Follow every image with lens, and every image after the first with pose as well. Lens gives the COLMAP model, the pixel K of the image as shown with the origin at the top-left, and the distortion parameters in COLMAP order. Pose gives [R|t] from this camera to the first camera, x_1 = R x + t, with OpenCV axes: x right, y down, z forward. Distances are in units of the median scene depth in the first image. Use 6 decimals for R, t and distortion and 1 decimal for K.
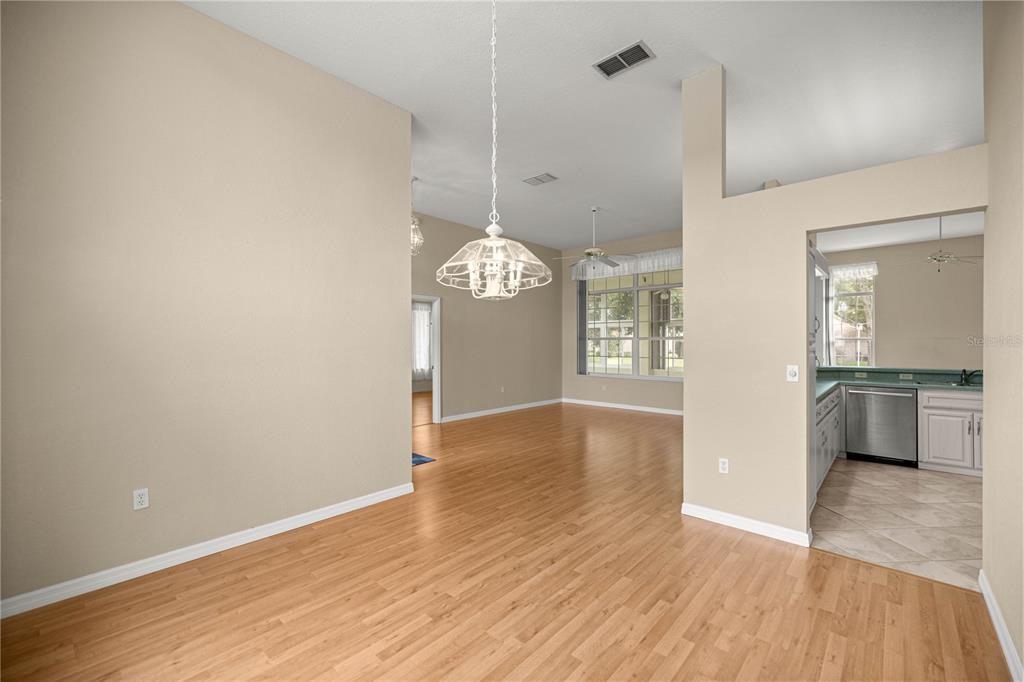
lens RADIAL K [[429.3, 0, 511.4], [0, 429.3, 340.5], [0, 0, 1]] dist [0.004572, 0.000066]
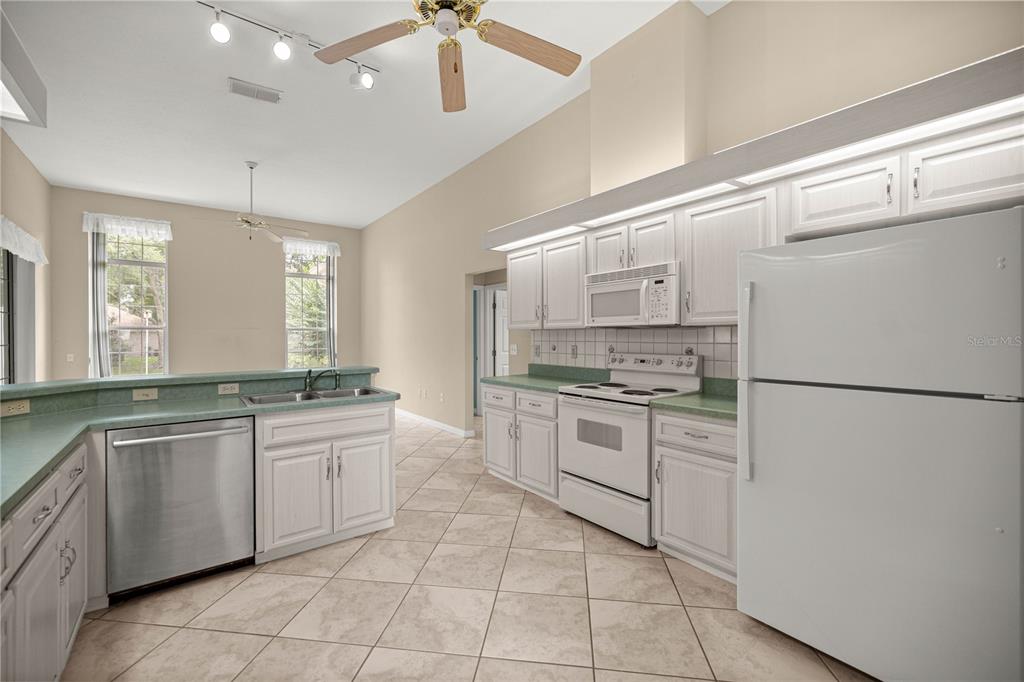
lens RADIAL K [[429.3, 0, 504.8], [0, 429.3, 337.7], [0, 0, 1]] dist [0.004572, 0.000066]
pose [[0.200642, -0.006610, 0.979642, 0.454650], [0.000749, 0.999978, 0.006594, 0.015098], [-0.979664, -0.000589, 0.200642, 0.550968]]
